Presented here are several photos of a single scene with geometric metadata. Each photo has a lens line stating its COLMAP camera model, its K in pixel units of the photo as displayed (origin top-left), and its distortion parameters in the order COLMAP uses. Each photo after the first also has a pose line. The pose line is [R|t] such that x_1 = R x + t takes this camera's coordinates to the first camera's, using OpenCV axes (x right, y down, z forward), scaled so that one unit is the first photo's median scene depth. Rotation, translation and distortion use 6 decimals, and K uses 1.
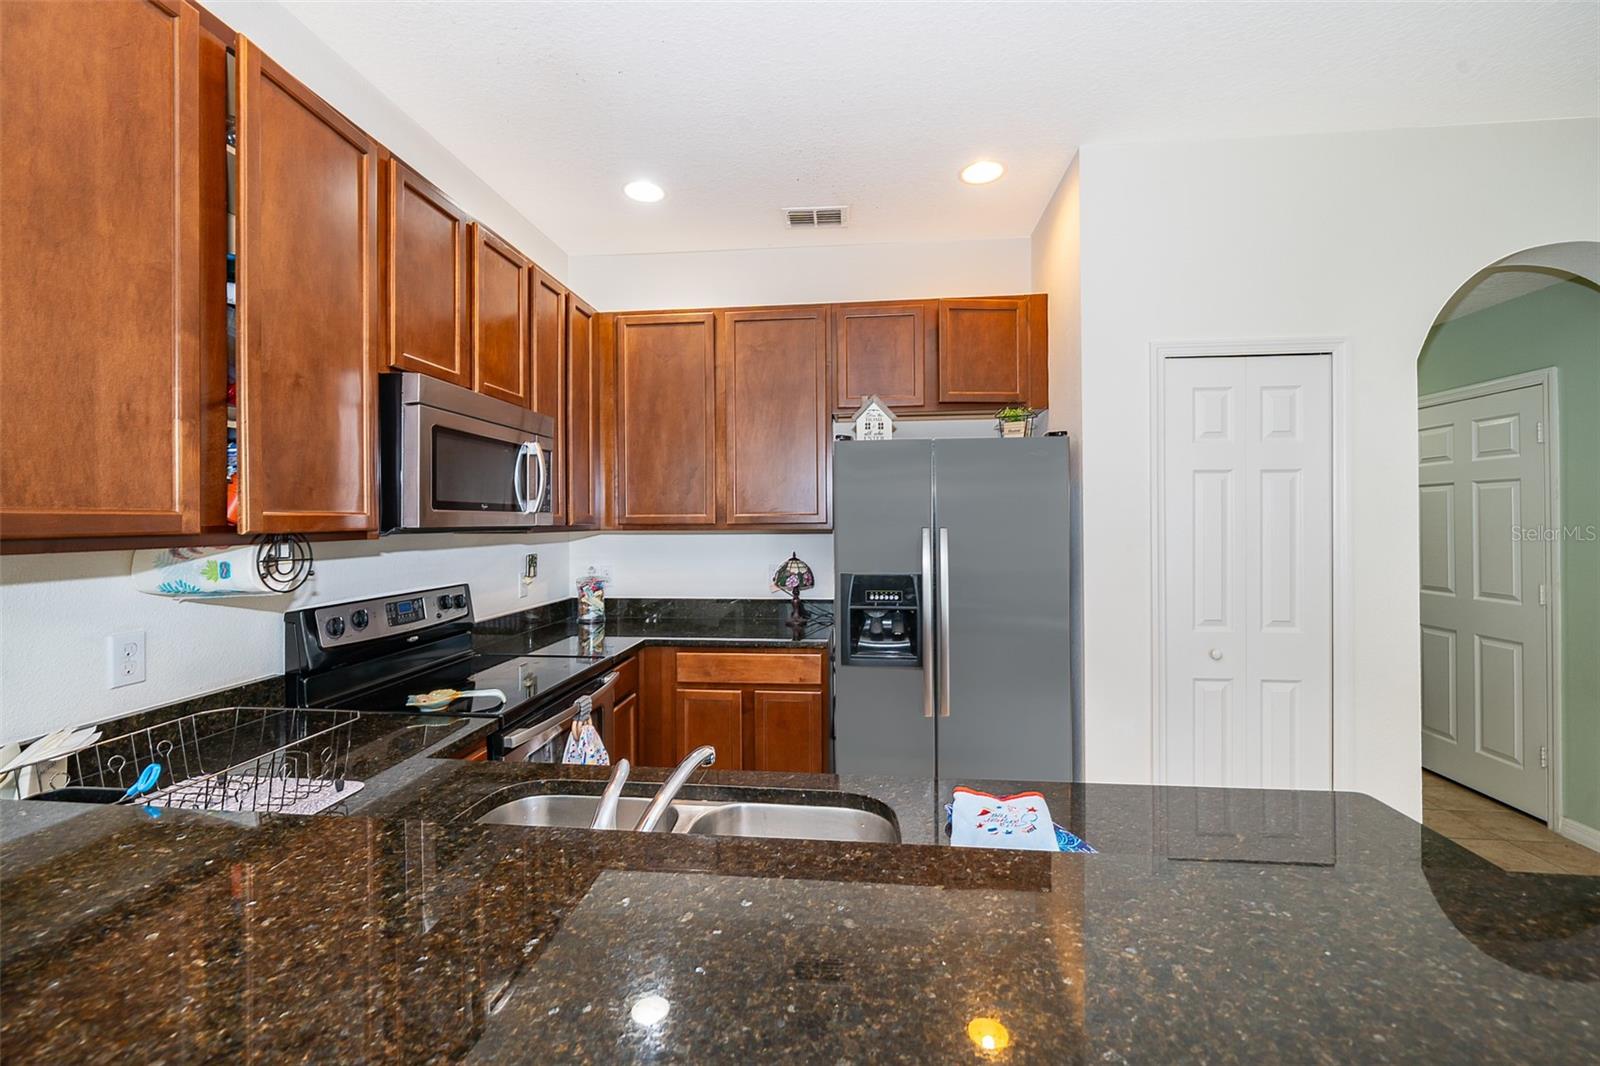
lens RADIAL K [[649.7, 0, 804.2], [0, 649.7, 520.1], [0, 0, 1]] dist [-0.000417, -0.000075]
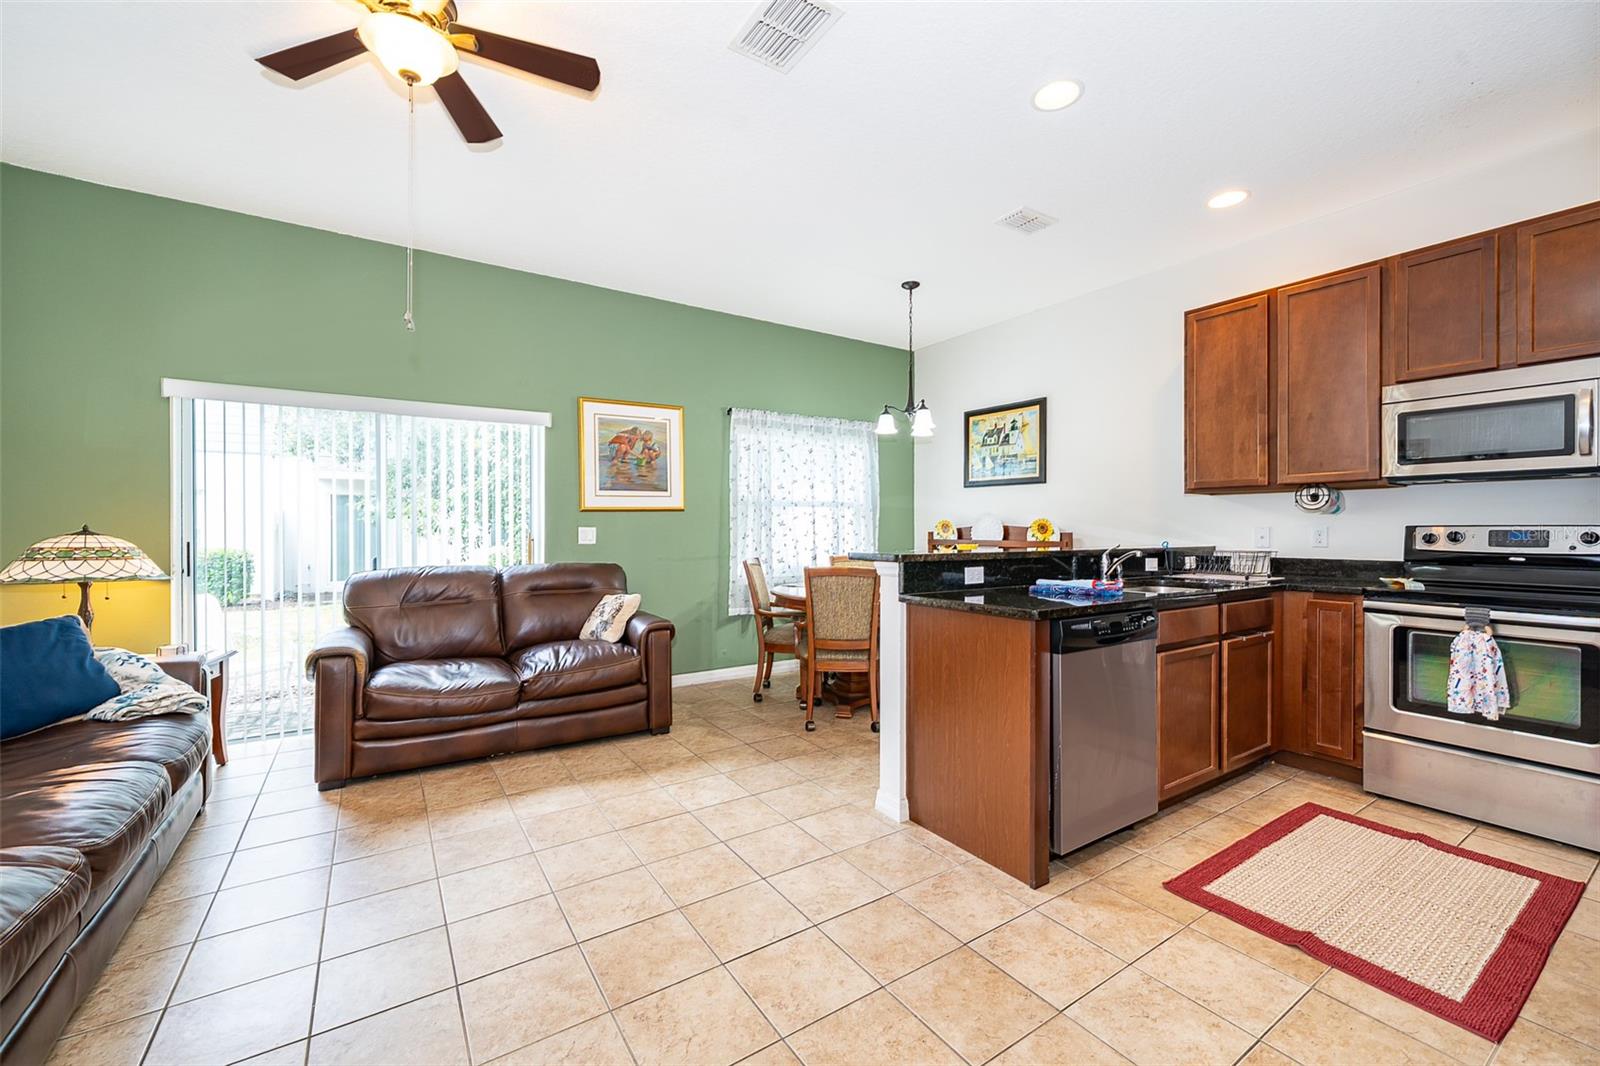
lens RADIAL K [[643.7, 0, 800.0], [0, 643.7, 533.0], [0, 0, 1]] dist [-0.001507, -0.000015]
pose [[-0.774462, 0.009512, -0.632549, 1.059634], [0.004832, 0.999947, 0.009121, 0.086694], [0.632602, 0.004007, -0.774466, 0.847696]]
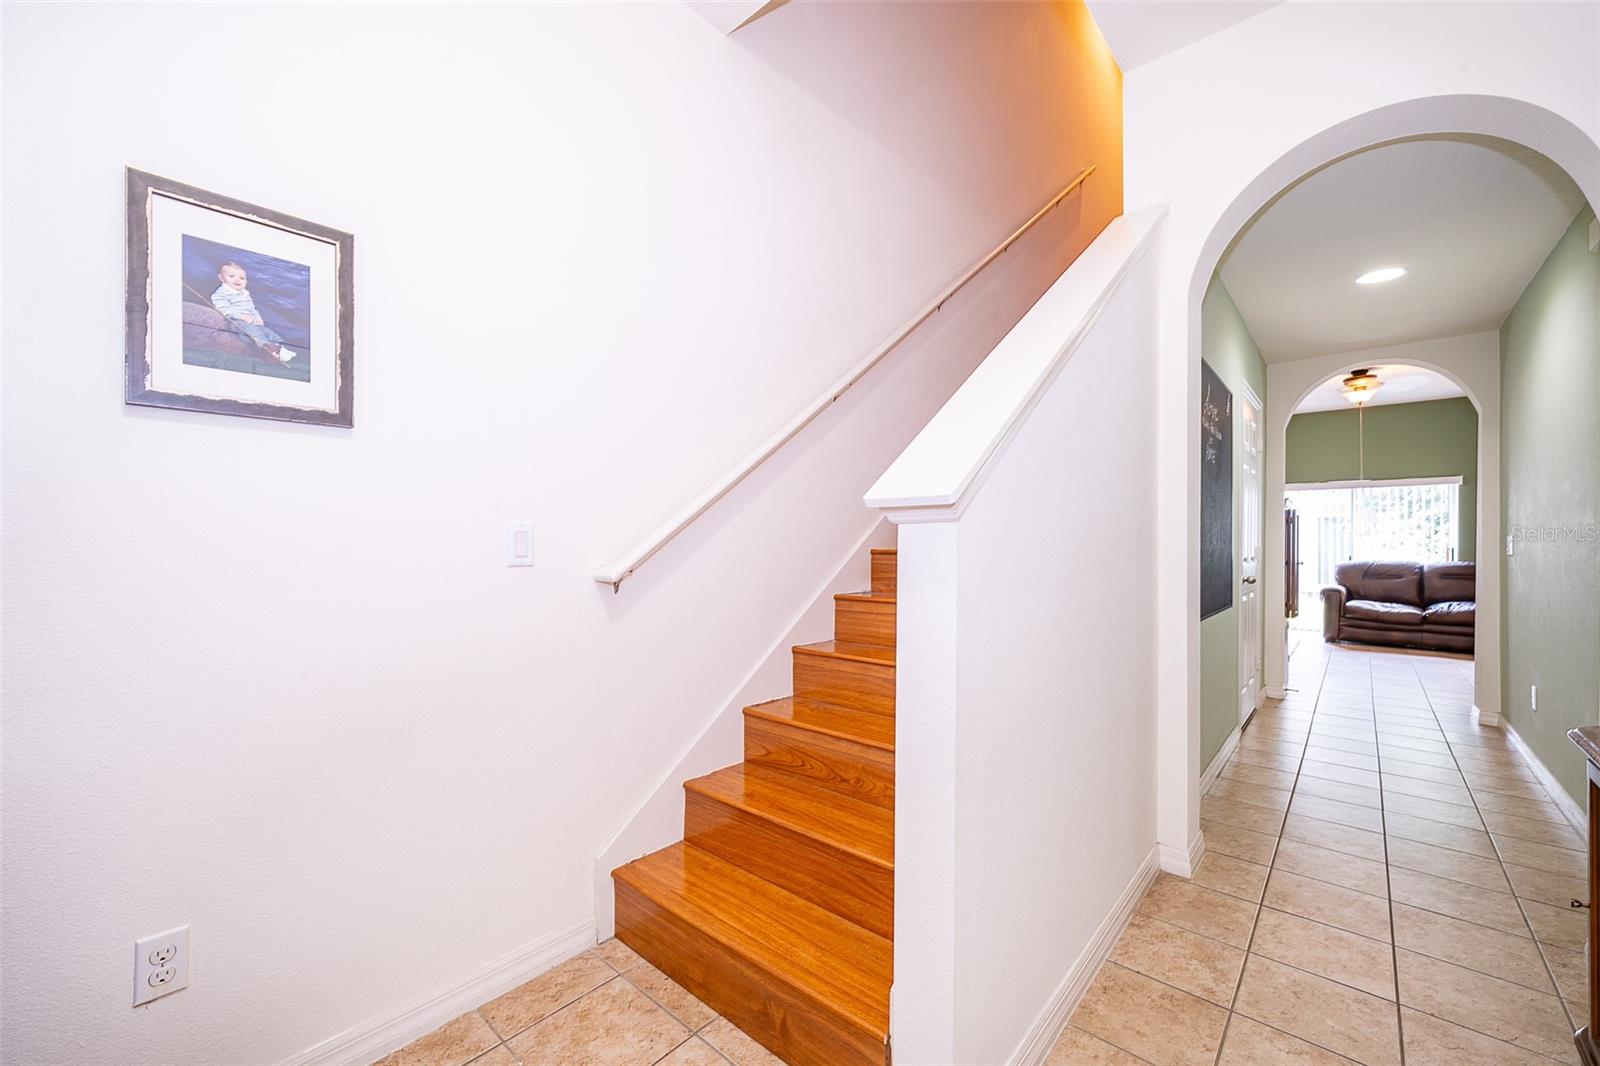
lens RADIAL K [[635.1, 0, 800.4], [0, 635.1, 535.5], [0, 0, 1]] dist [-0.000473, -0.000097]
pose [[-0.813990, 0.007366, 0.580832, 1.266678], [0.001582, 0.999944, -0.010465, 0.078210], [-0.580877, -0.007599, -0.813956, 3.171244]]
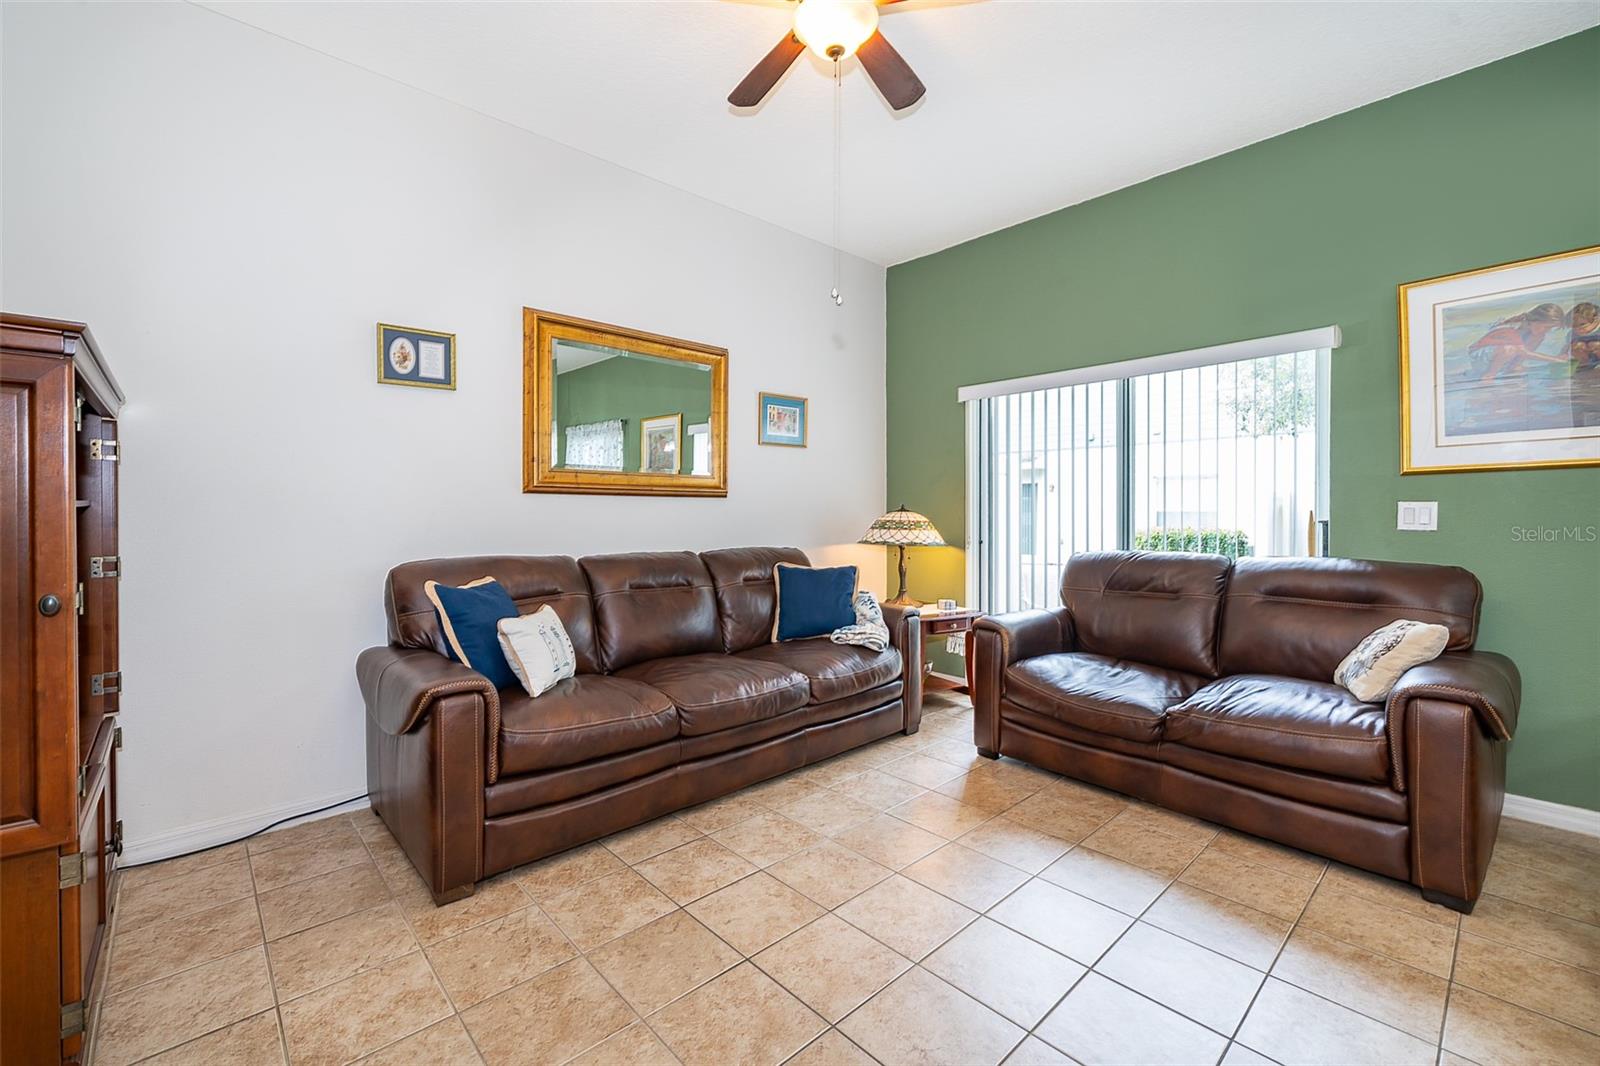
lens RADIAL K [[668.2, 0, 784.9], [0, 668.2, 516.6], [0, 0, 1]] dist [-0.001792, -0.000017]
pose [[-0.743311, 0.001578, 0.668944, 0.490123], [0.002747, 0.999996, 0.000693, 0.103022], [-0.668940, 0.002353, -0.743313, 0.616788]]
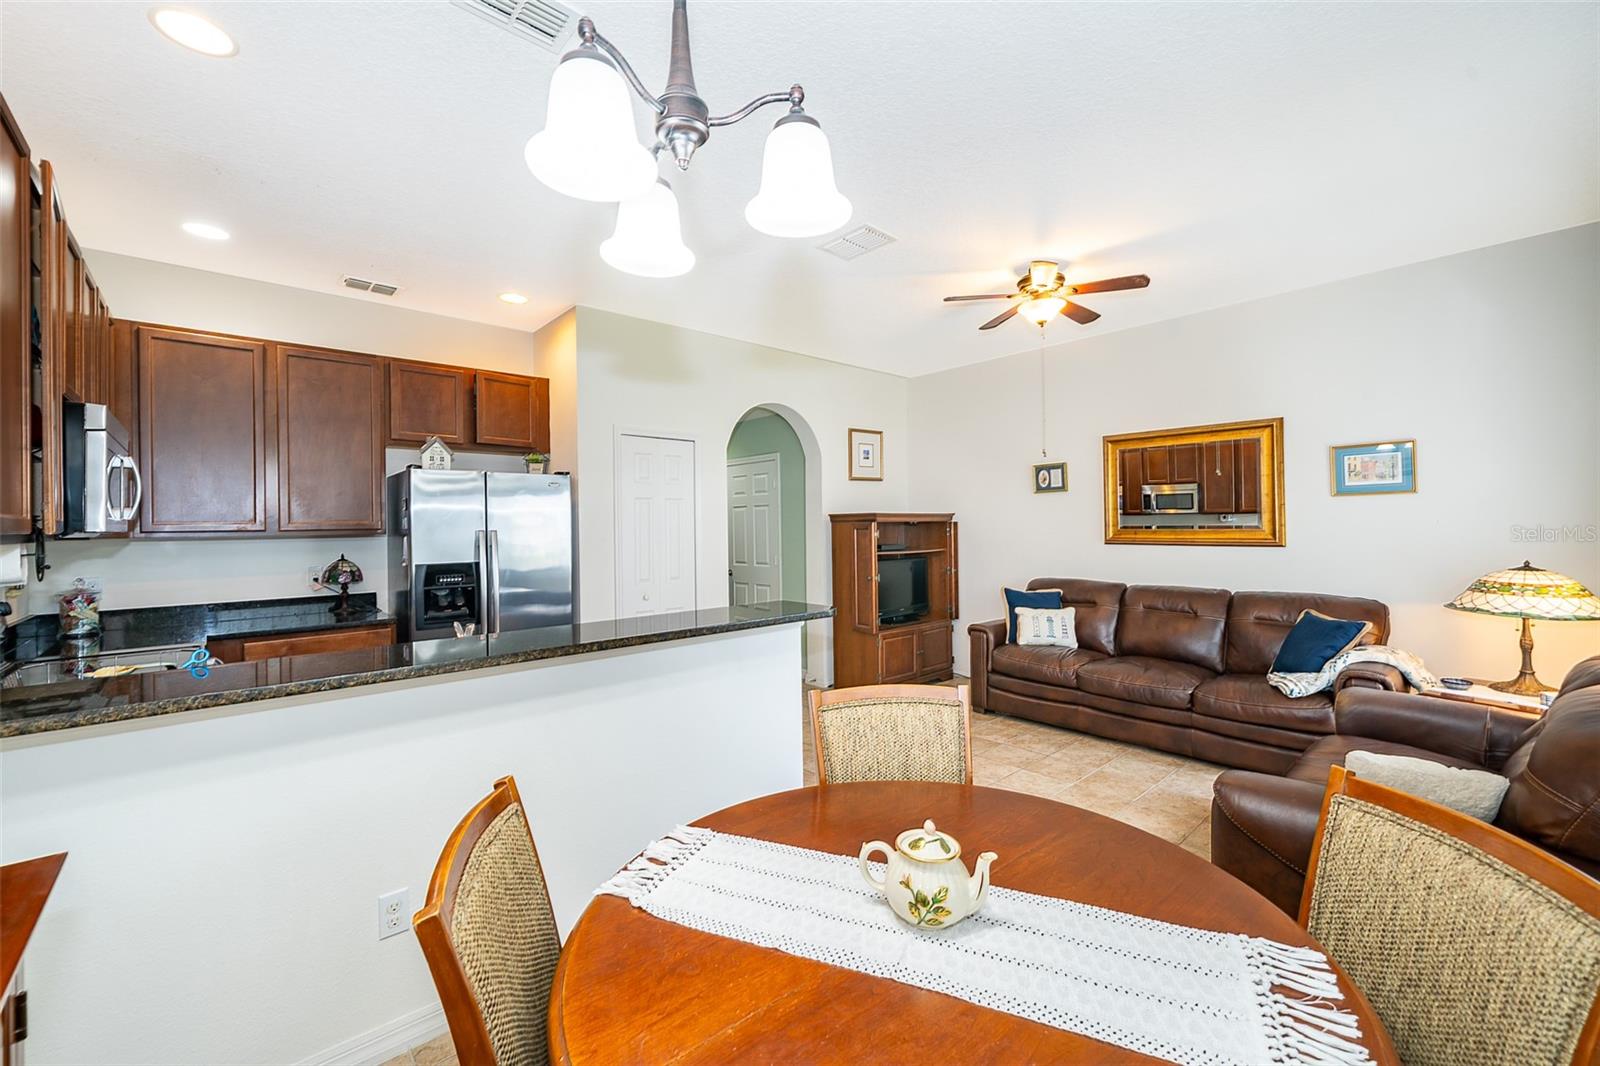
lens RADIAL K [[648.1, 0, 793.7], [0, 648.1, 525.1], [0, 0, 1]] dist [-0.001089, 0.000081]
pose [[0.677085, -0.003441, 0.735897, -0.390547], [0.008560, 0.999958, -0.003200, 0.008476], [-0.735855, 0.008466, 0.677086, -0.495061]]
